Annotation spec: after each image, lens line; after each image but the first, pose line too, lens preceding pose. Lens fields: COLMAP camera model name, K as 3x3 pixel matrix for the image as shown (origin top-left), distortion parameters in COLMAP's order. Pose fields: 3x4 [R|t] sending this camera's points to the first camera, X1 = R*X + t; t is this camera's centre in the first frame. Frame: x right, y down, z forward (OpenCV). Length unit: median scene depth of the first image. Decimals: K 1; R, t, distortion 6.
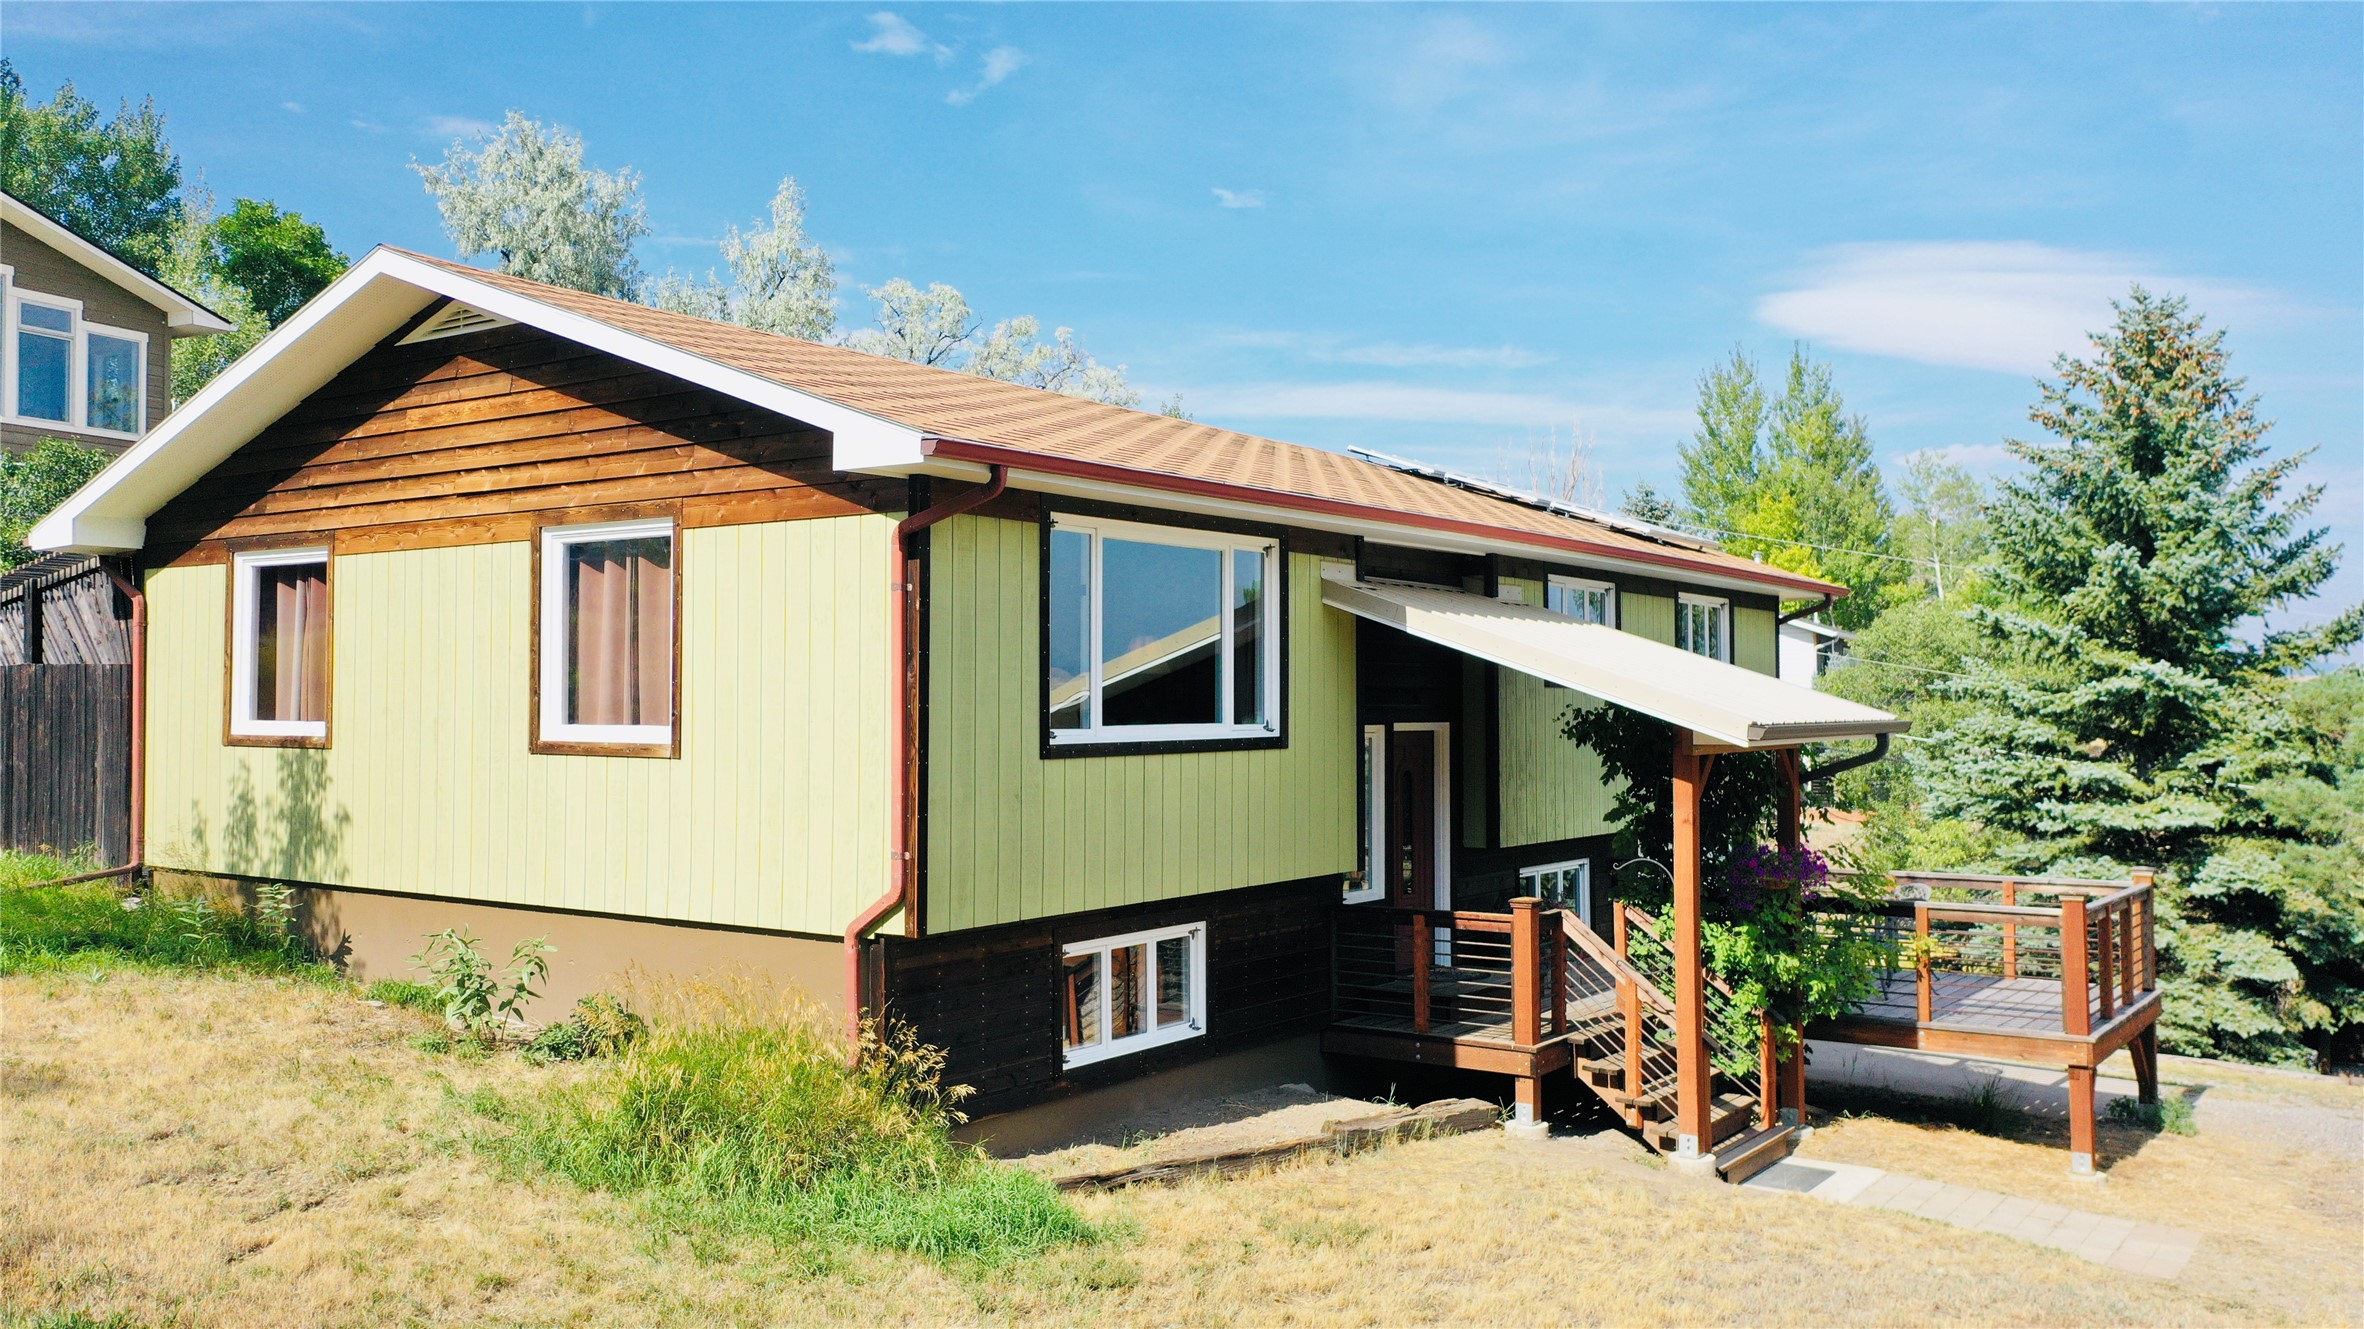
lens RADIAL K [[1901.9, 0, 1163.0], [0, 1901.9, 661.0], [0, 0, 1]] dist [0.019810, 0.009514]
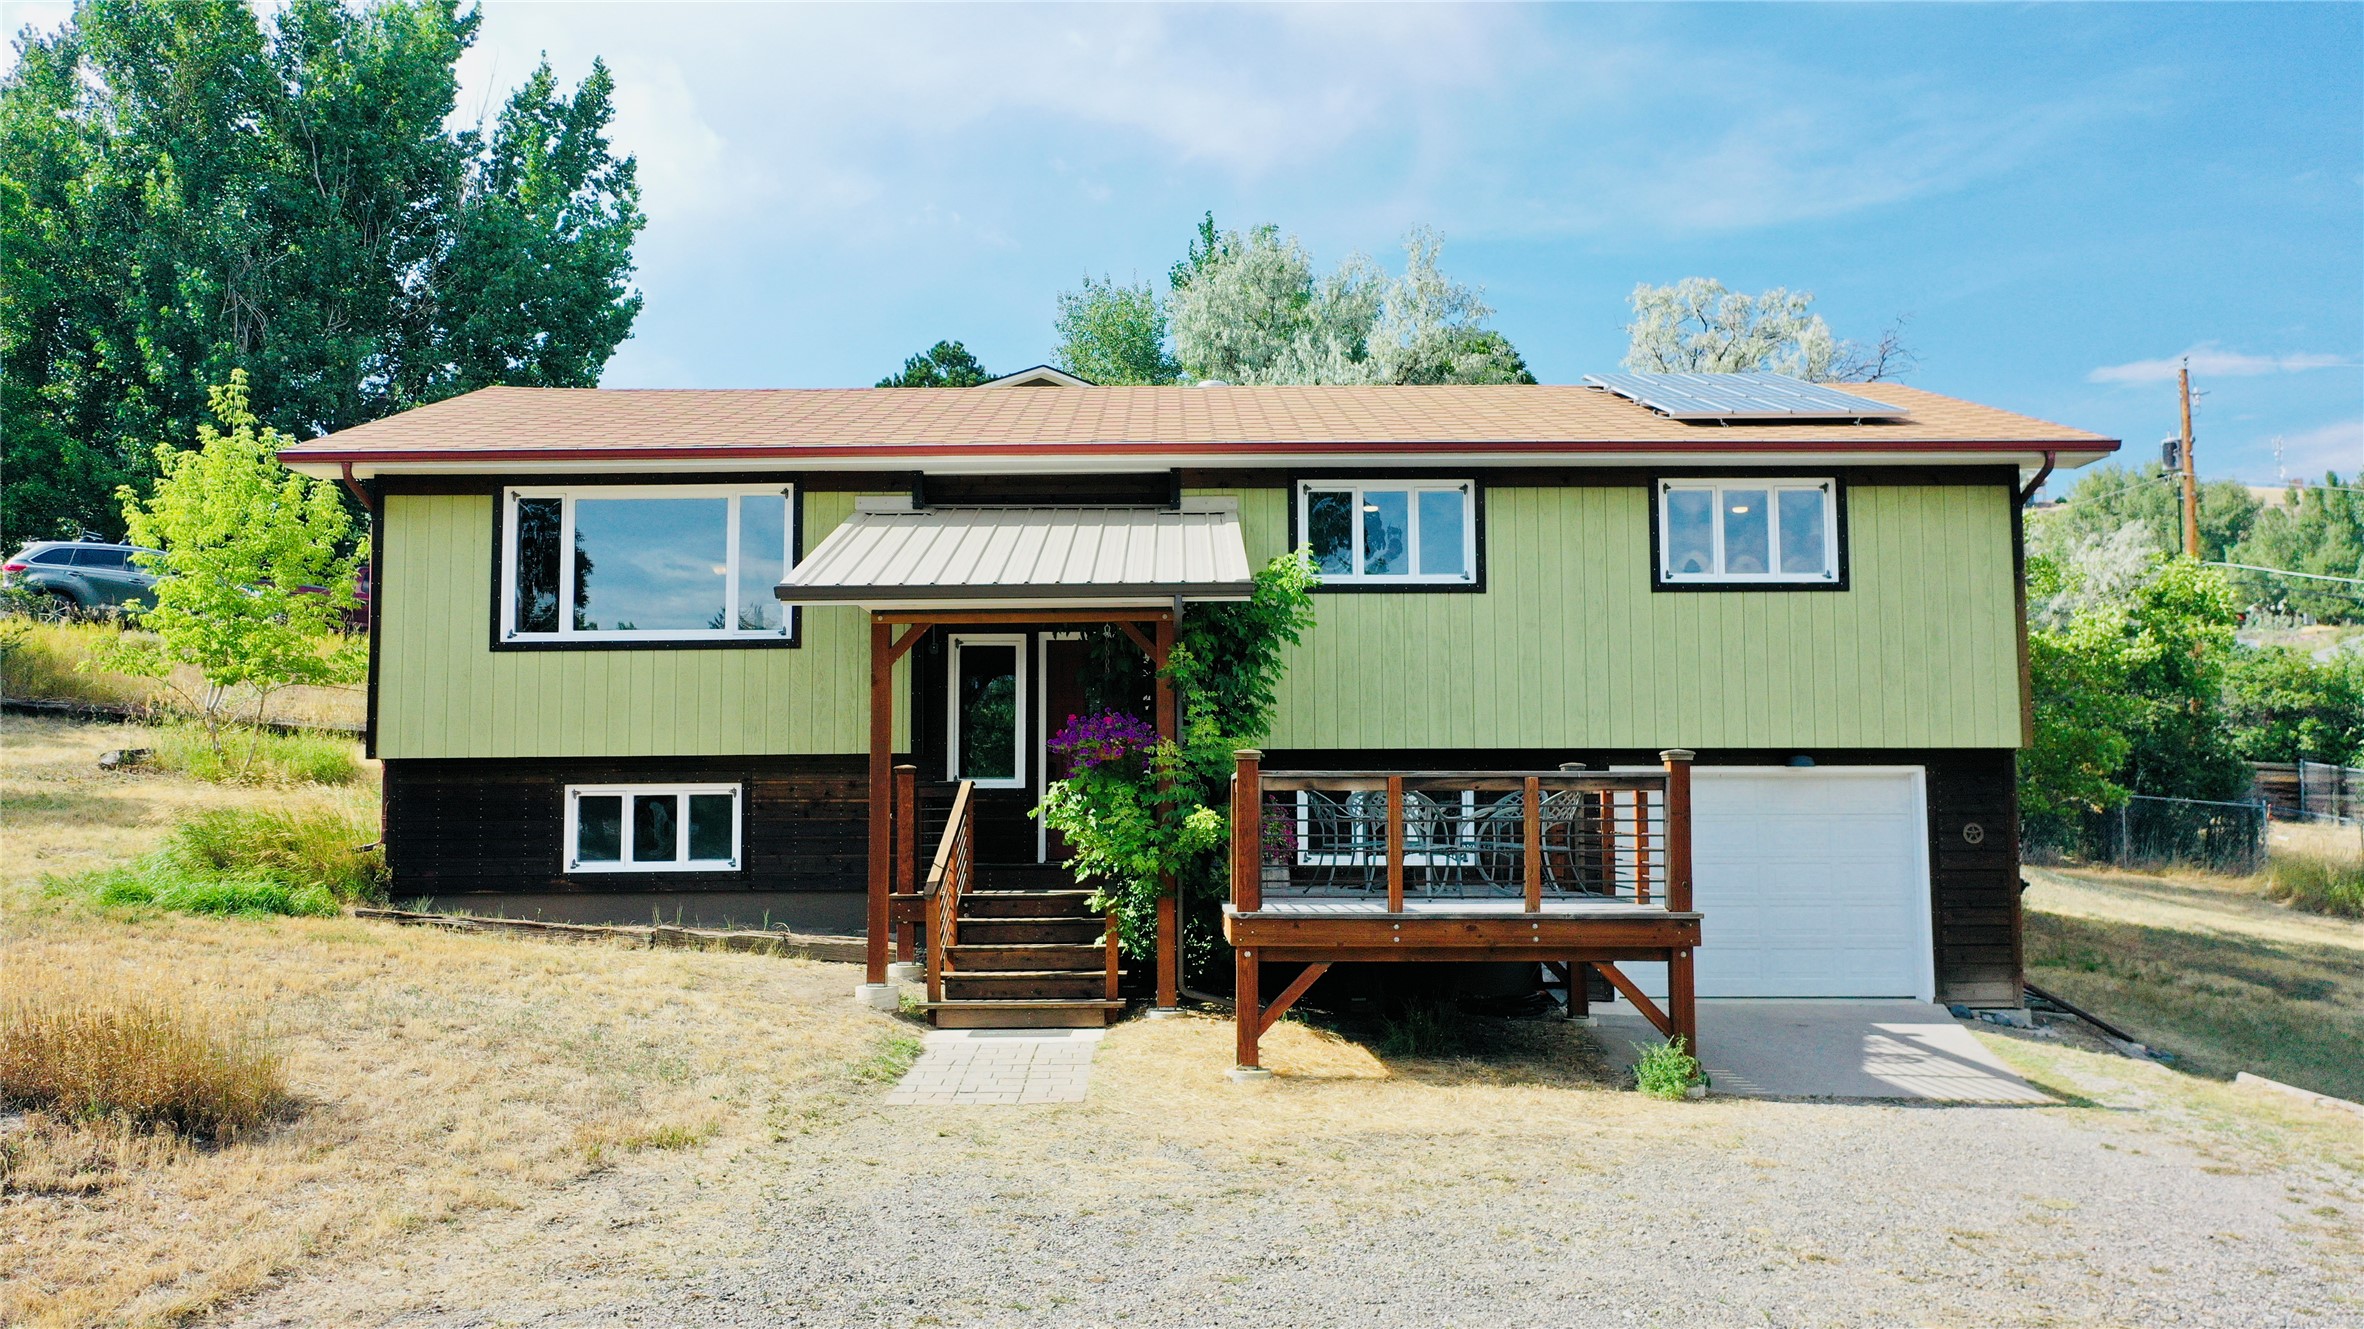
lens RADIAL K [[1901.9, 0, 1163.0], [0, 1901.9, 661.0], [0, 0, 1]] dist [0.019810, 0.009514]
pose [[0.553306, -0.064664, -0.830464, 1.191911], [0.018403, 0.997688, -0.065424, 0.135219], [0.832775, 0.020917, 0.553216, 0.492566]]
